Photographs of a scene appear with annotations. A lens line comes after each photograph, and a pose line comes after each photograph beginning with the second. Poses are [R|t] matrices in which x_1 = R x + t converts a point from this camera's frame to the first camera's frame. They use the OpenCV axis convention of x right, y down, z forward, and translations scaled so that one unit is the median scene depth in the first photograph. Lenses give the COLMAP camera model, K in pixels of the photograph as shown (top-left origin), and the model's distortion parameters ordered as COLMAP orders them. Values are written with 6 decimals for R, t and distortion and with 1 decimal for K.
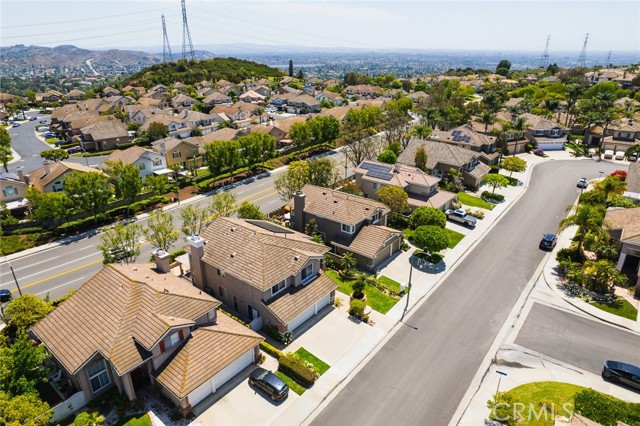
lens RADIAL K [[406.7, 0, 319.1], [0, 406.7, 211.4], [0, 0, 1]] dist [-0.075139, 0.067626]
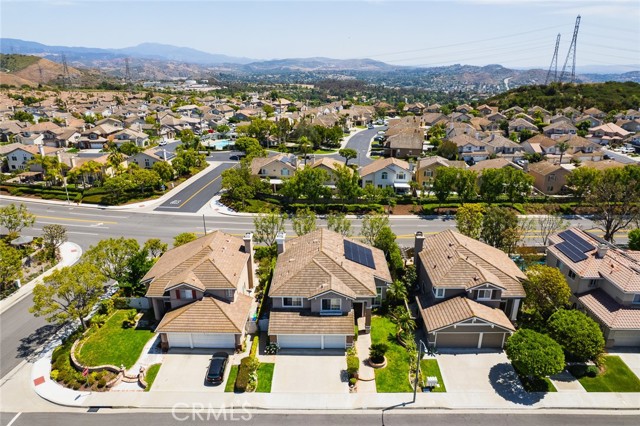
lens RADIAL K [[412.7, 0, 321.5], [0, 412.7, 212.2], [0, 0, 1]] dist [-0.072461, 0.066277]
pose [[0.609605, 0.267239, -0.746301, 0.386073], [-0.301145, 0.948952, 0.093820, -0.088155], [0.733276, 0.167552, 0.658963, 0.187270]]
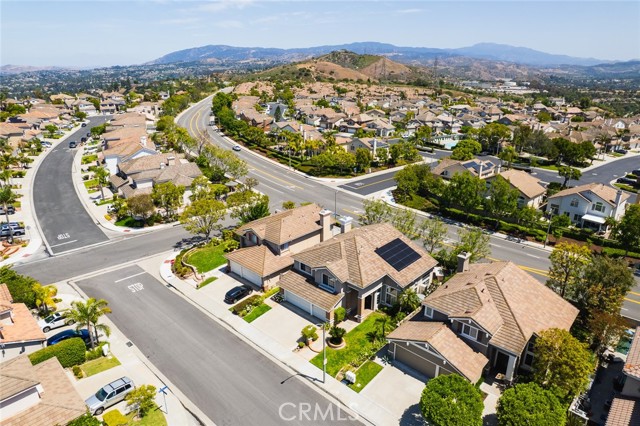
lens RADIAL K [[412.7, 0, 321.5], [0, 412.7, 212.2], [0, 0, 1]] dist [-0.072461, 0.066277]
pose [[-0.080164, 0.338061, -0.937704, 0.573604], [-0.384669, 0.857366, 0.341984, -0.228911], [0.919567, 0.388121, 0.061312, 0.521342]]
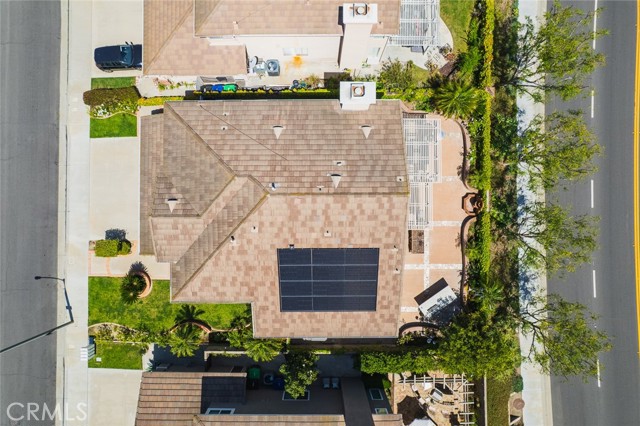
lens RADIAL K [[406.7, 0, 319.1], [0, 406.7, 211.4], [0, 0, 1]] dist [-0.075139, 0.067626]
pose [[-0.780883, 0.624599, -0.009857, -0.112233], [-0.244141, -0.290628, 0.925165, -0.240799], [0.574993, 0.724853, 0.379437, 0.558071]]
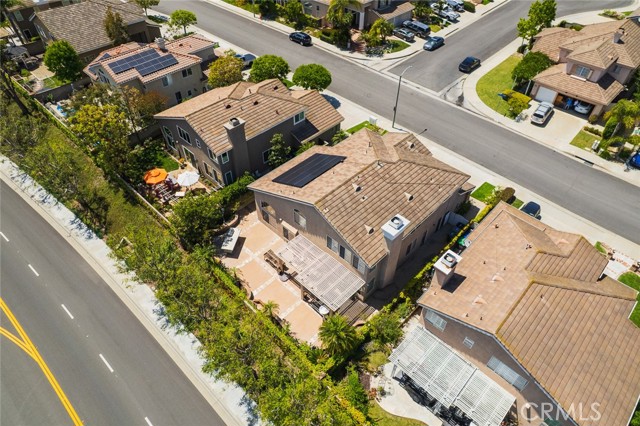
lens RADIAL K [[406.7, 0, 319.1], [0, 406.7, 211.4], [0, 0, 1]] dist [-0.075139, 0.067626]
pose [[0.104808, -0.705088, 0.701332, -0.454520], [0.386519, 0.678653, 0.624526, -0.231473], [-0.916307, 0.205622, 0.343658, 0.554067]]
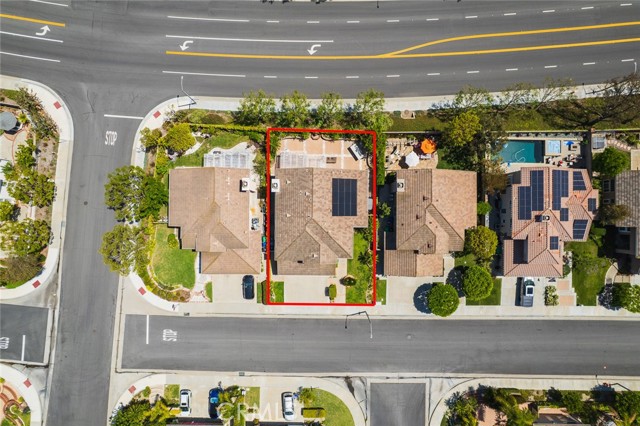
lens RADIAL K [[412.7, 0, 321.5], [0, 412.7, 212.2], [0, 0, 1]] dist [-0.072461, 0.066277]
pose [[0.615629, 0.788017, -0.005532, -0.088236], [-0.308406, 0.247387, 0.918523, -0.713185], [0.725180, -0.563763, 0.395328, 0.338524]]
